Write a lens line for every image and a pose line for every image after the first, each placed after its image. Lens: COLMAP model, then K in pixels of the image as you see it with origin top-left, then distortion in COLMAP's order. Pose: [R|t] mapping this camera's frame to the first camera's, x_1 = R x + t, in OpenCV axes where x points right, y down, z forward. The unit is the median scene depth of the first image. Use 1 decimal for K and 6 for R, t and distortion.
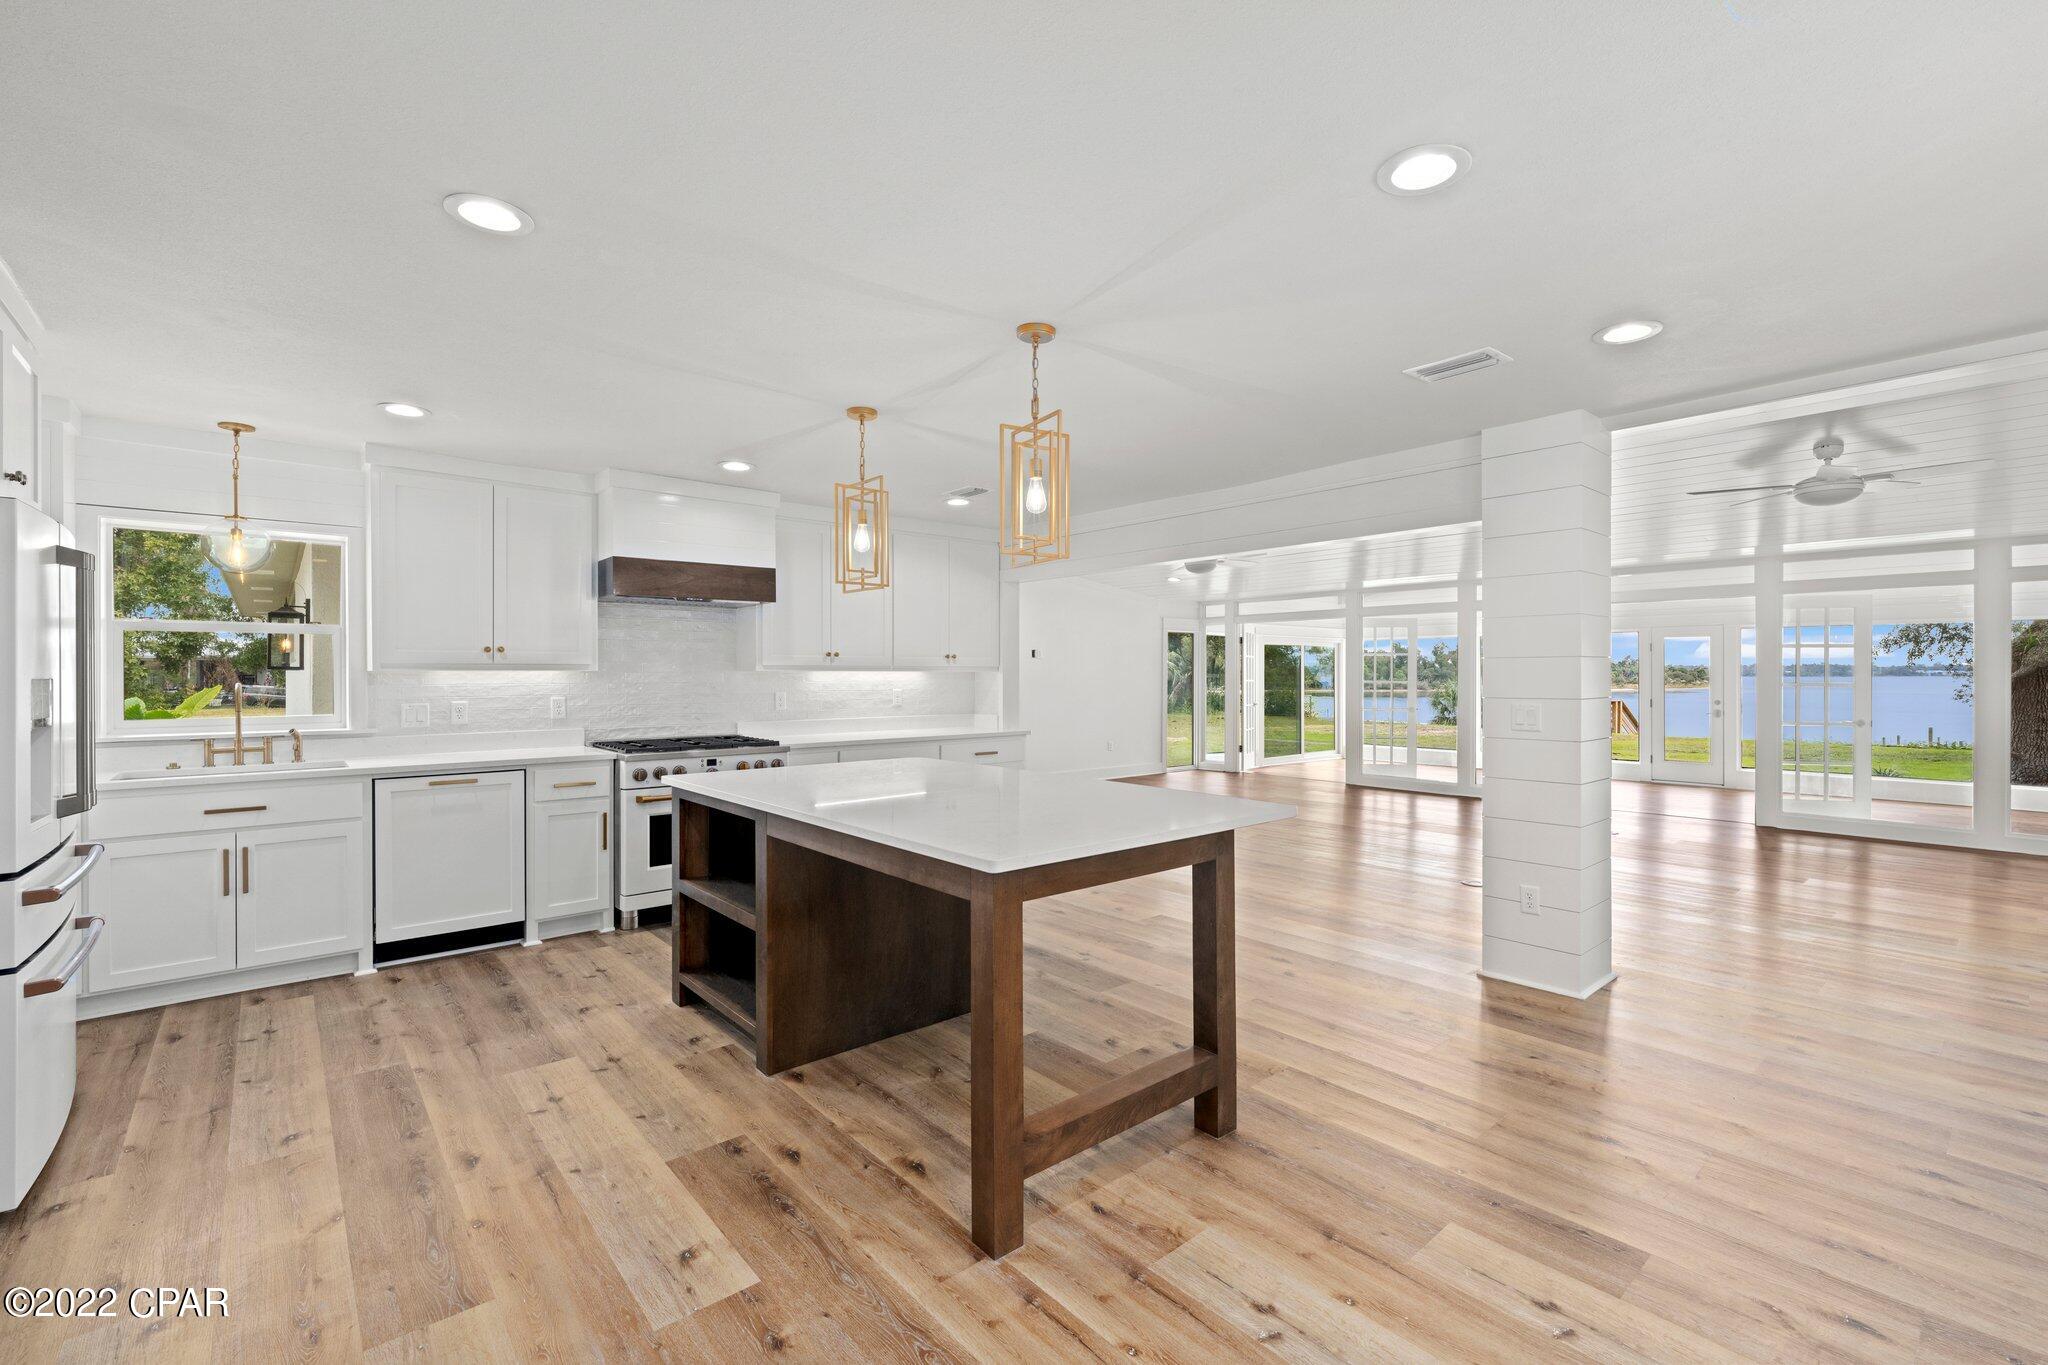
lens RADIAL K [[854.4, 0, 1026.0], [0, 854.4, 677.6], [0, 0, 1]] dist [0.000761, 0.000294]
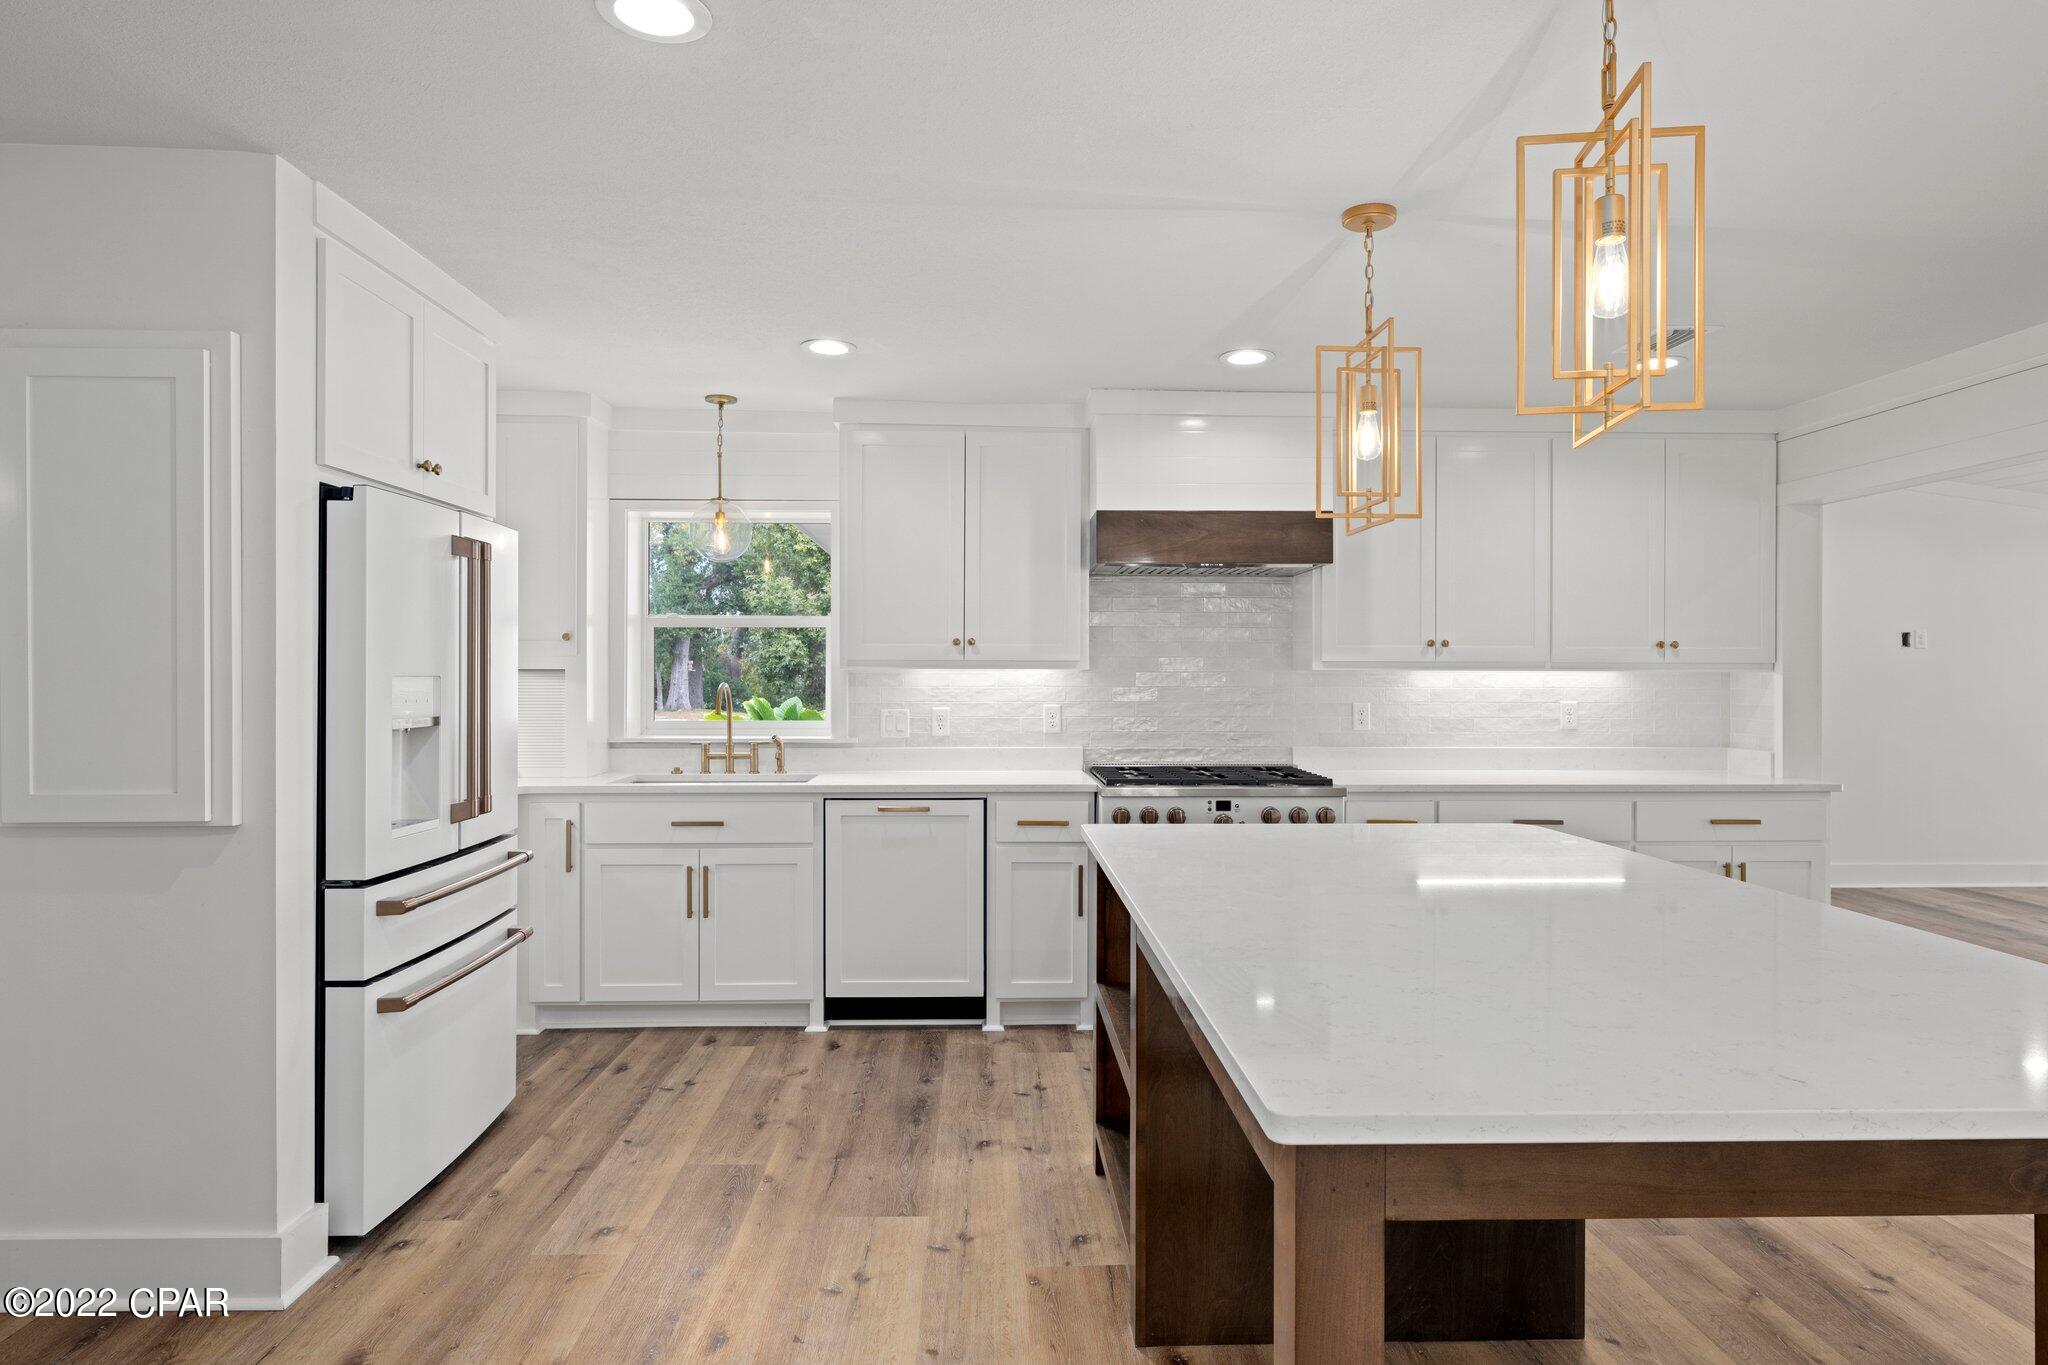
lens RADIAL K [[1181.0, 0, 1028.1], [0, 1181.0, 680.1], [0, 0, 1]] dist [0.002592, 0.001436]
pose [[0.788020, 0.006010, -0.615621, 0.099806], [-0.006095, 0.999980, 0.001960, -0.000817], [0.615620, 0.002207, 0.788040, 0.207526]]
